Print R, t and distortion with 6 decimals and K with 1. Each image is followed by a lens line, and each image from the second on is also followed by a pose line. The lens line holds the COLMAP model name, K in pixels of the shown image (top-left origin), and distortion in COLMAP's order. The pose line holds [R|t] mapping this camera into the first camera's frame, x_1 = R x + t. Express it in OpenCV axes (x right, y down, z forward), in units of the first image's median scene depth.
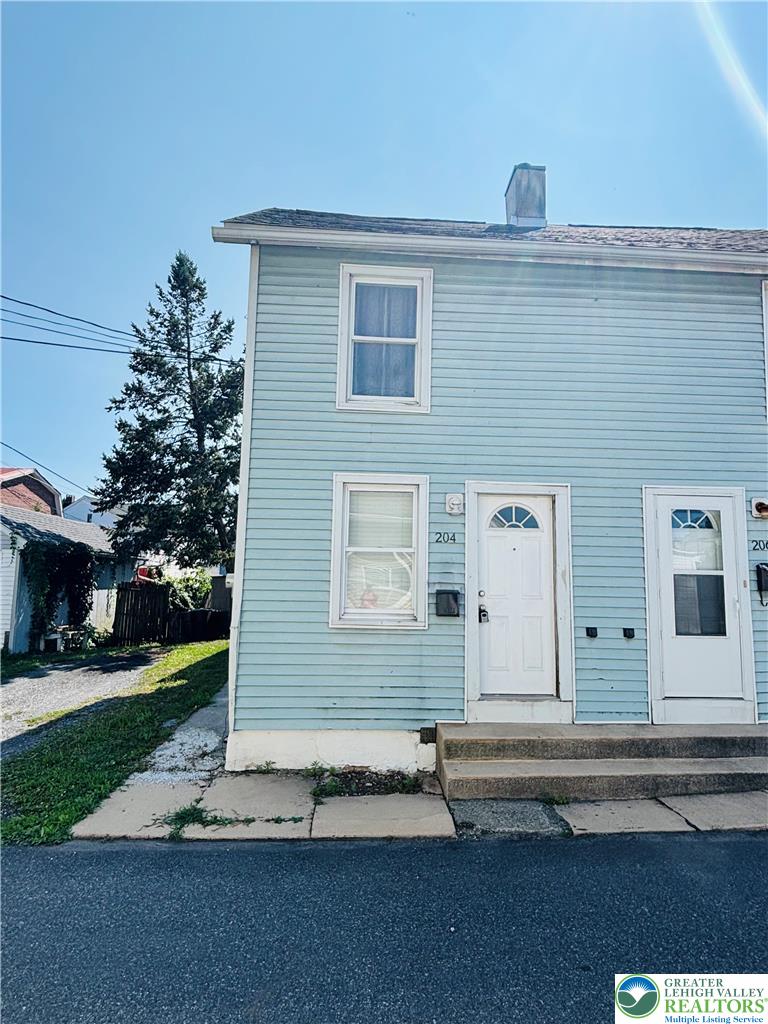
lens RADIAL K [[573.8, 0, 383.1], [0, 573.8, 513.5], [0, 0, 1]] dist [-0.016034, -0.004921]
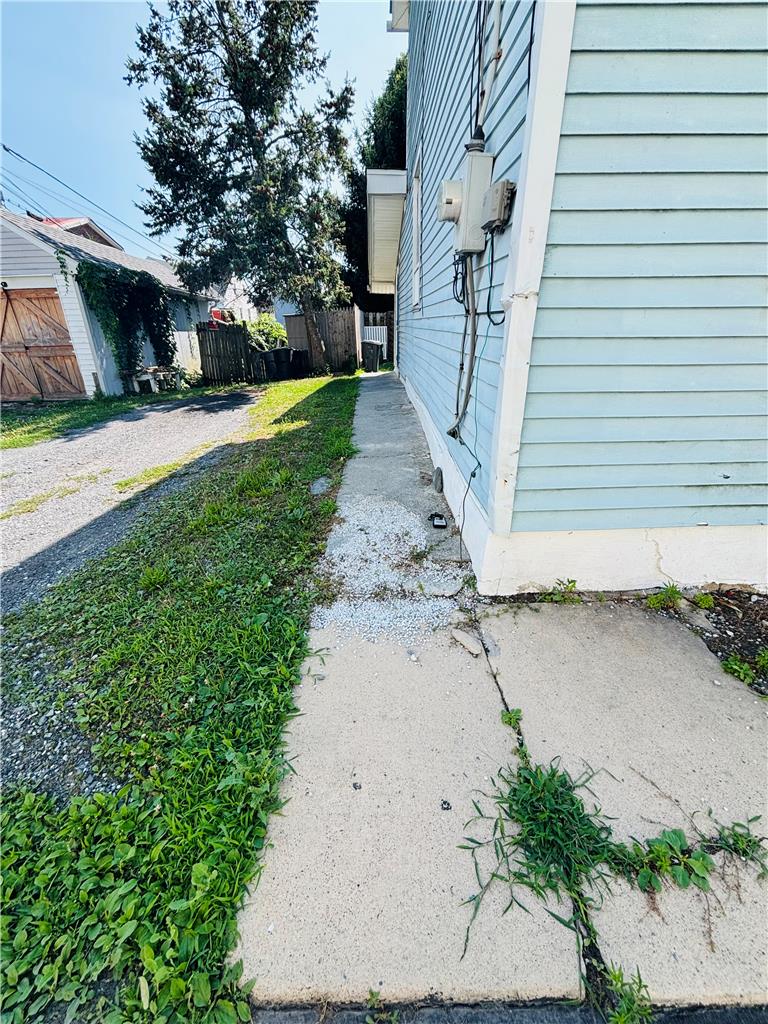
lens RADIAL K [[414.0, 0, 383.8], [0, 414.0, 509.1], [0, 0, 1]] dist [-0.001048, 0.000043]
pose [[0.999127, -0.011209, -0.040248, -0.175458], [0.029574, 0.870193, 0.491822, 0.093829], [0.029511, -0.492583, 0.869765, 0.351205]]
